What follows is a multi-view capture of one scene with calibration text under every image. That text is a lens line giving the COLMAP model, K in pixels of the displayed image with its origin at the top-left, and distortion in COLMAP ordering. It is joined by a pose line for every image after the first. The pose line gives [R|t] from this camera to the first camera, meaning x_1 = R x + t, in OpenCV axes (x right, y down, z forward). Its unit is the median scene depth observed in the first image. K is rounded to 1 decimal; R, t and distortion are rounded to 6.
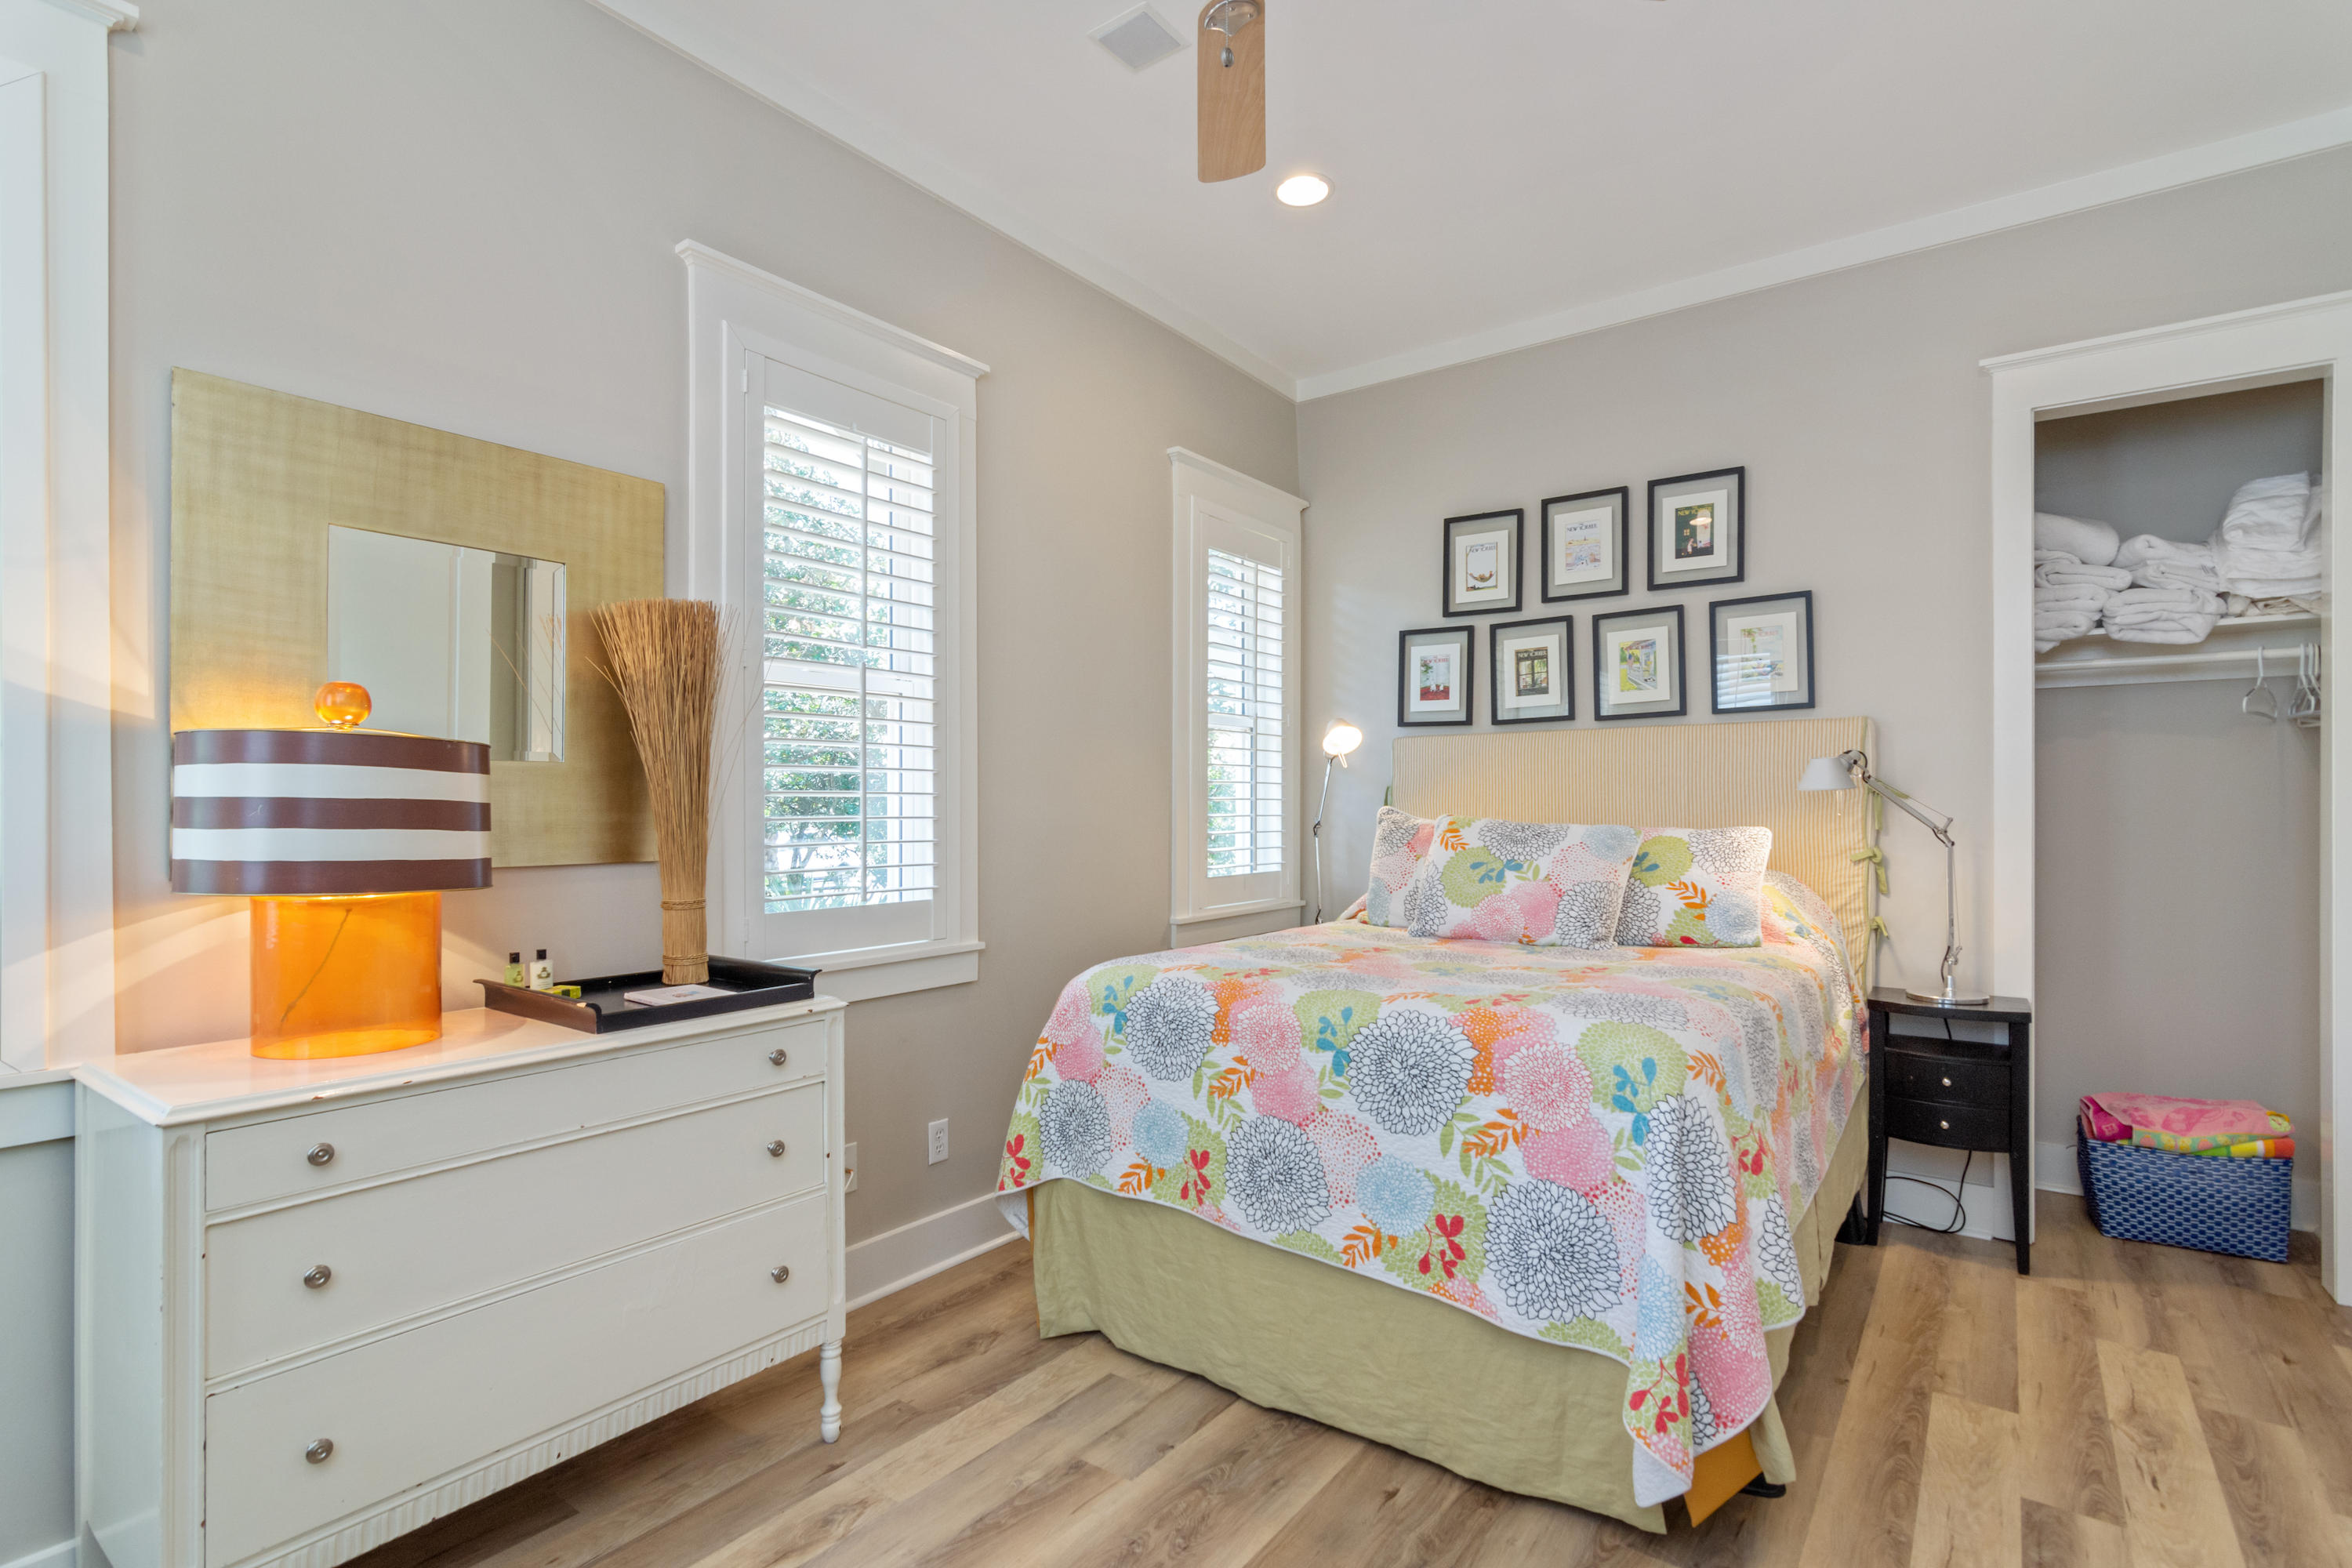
lens RADIAL K [[1133.2, 0, 1155.1], [0, 1133.2, 800.4], [0, 0, 1]] dist [-0.005785, 0.001485]
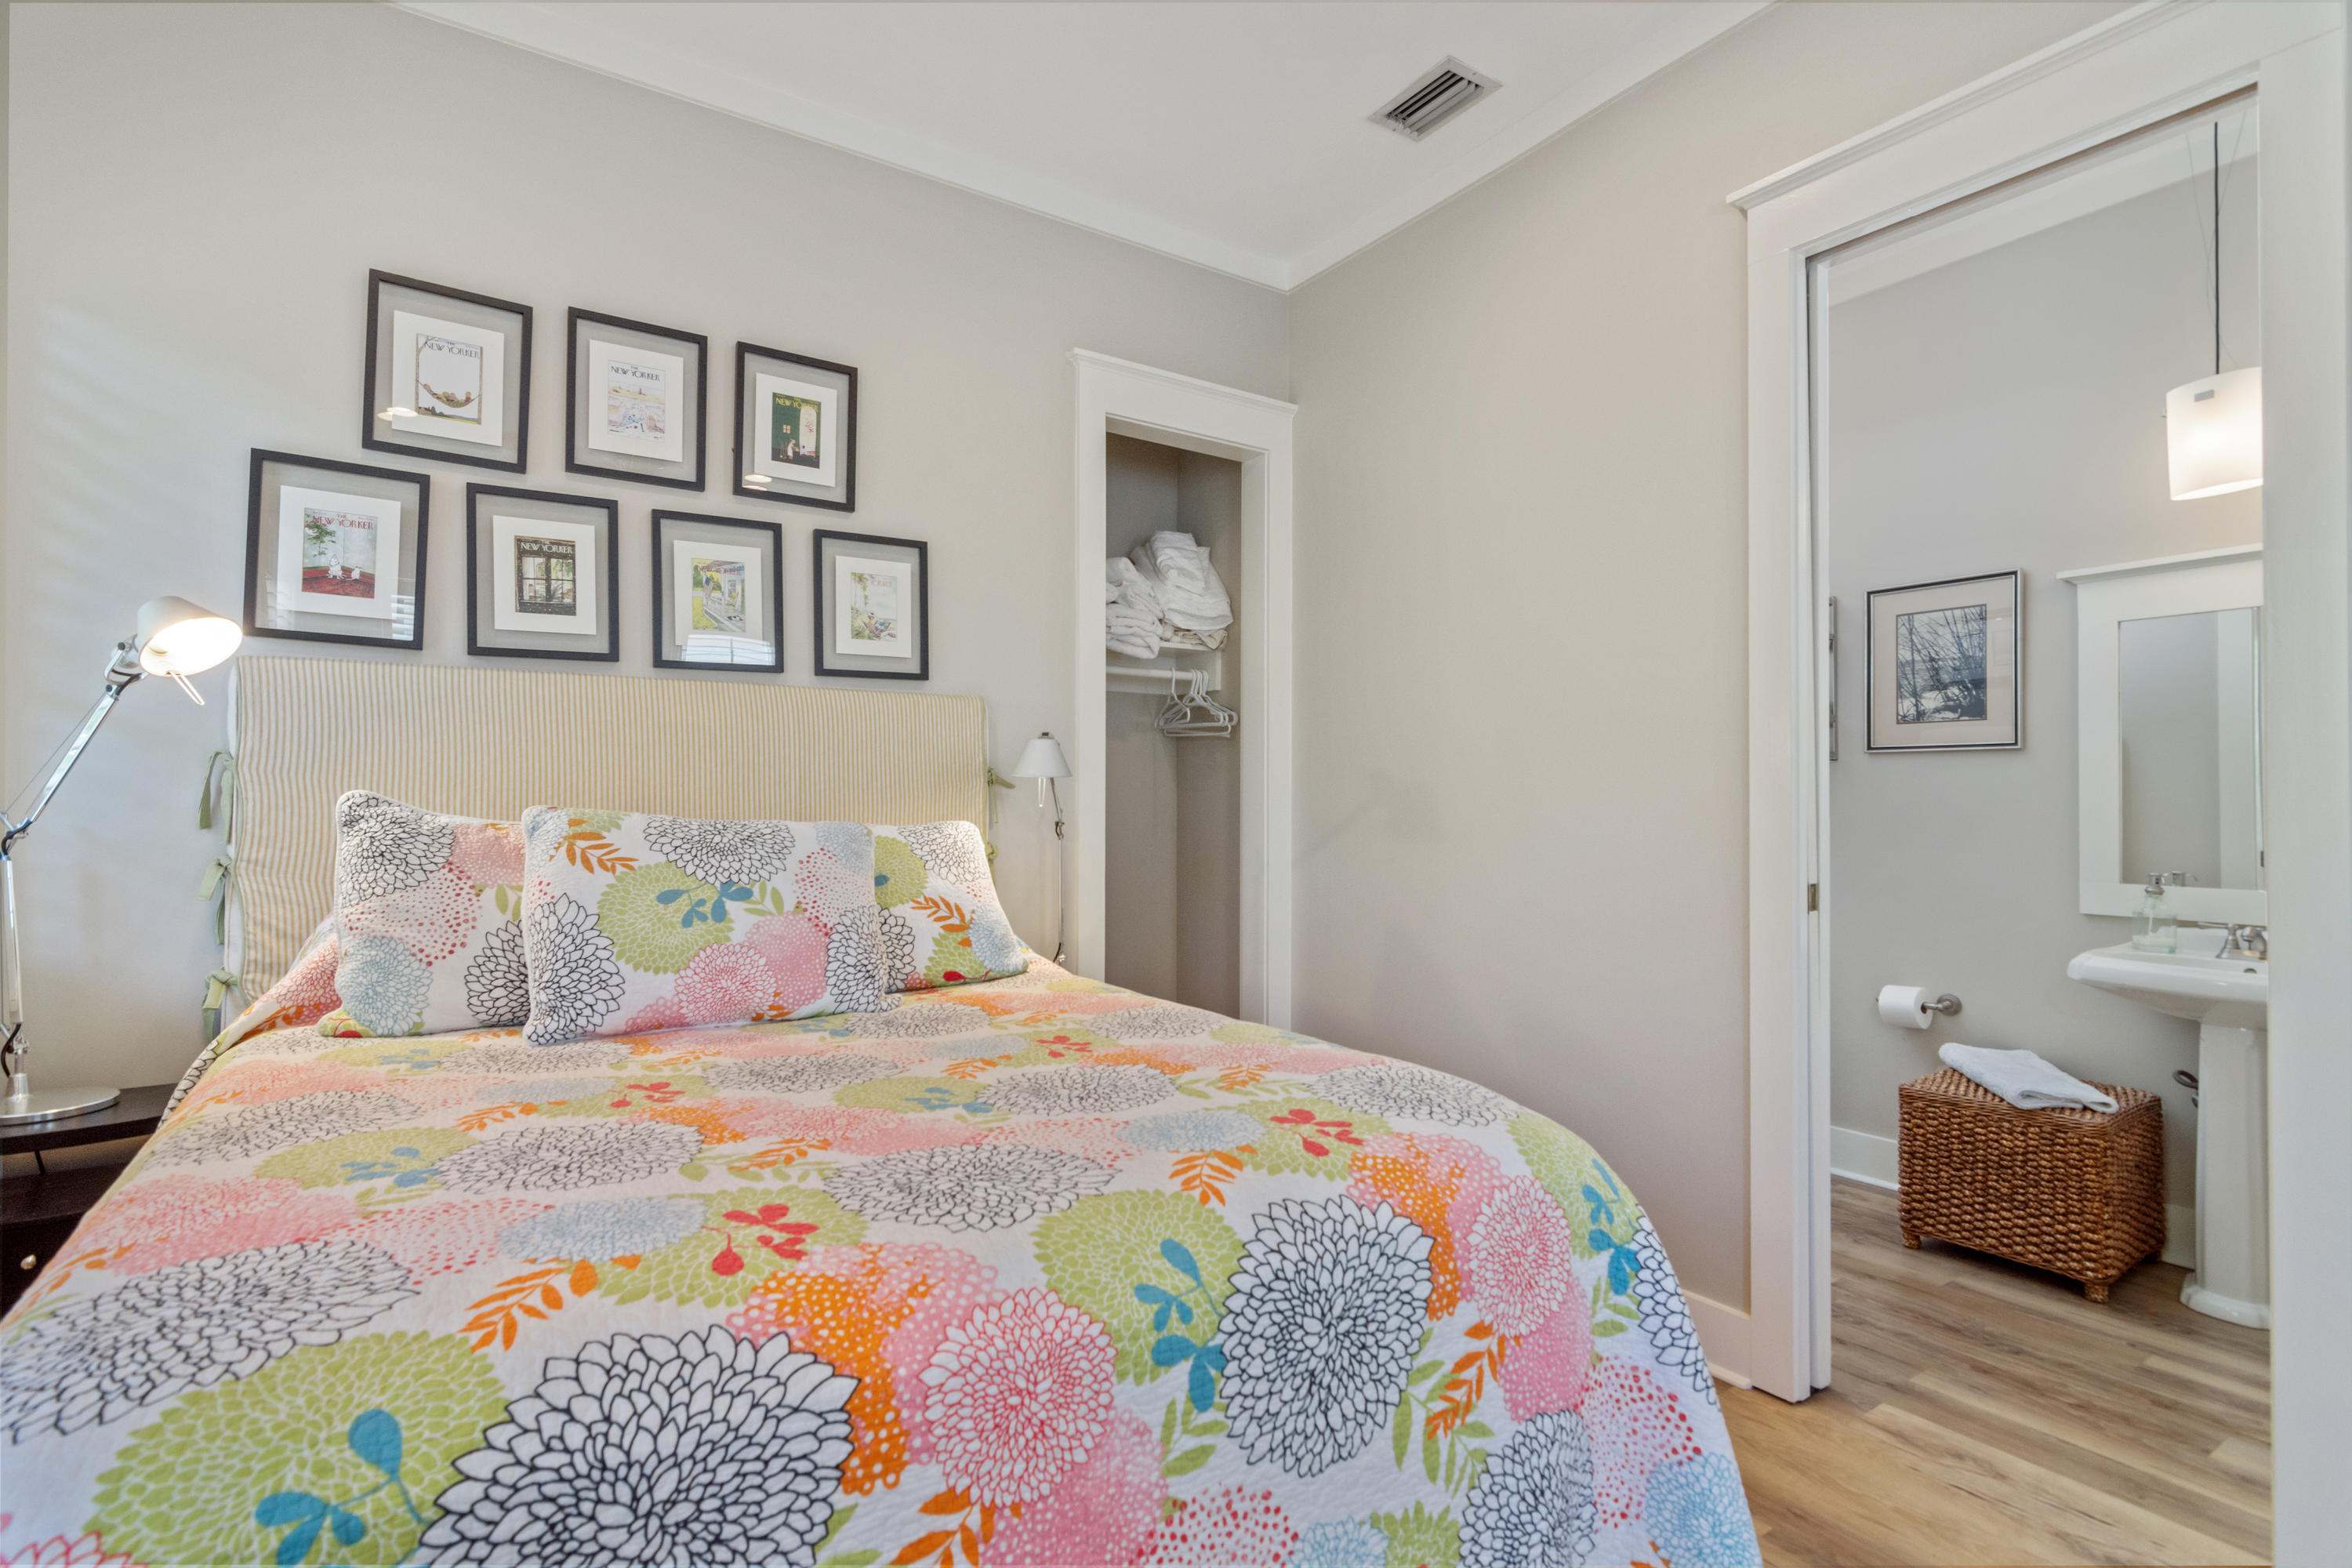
lens RADIAL K [[1133.2, 0, 1195.3], [0, 1133.2, 779.5], [0, 0, 1]] dist [-0.005785, 0.001485]
pose [[0.322547, 0.021199, 0.946316, -0.148772], [-0.009760, 0.999771, -0.019070, 0.006533], [-0.946503, -0.003086, 0.322680, 0.509482]]
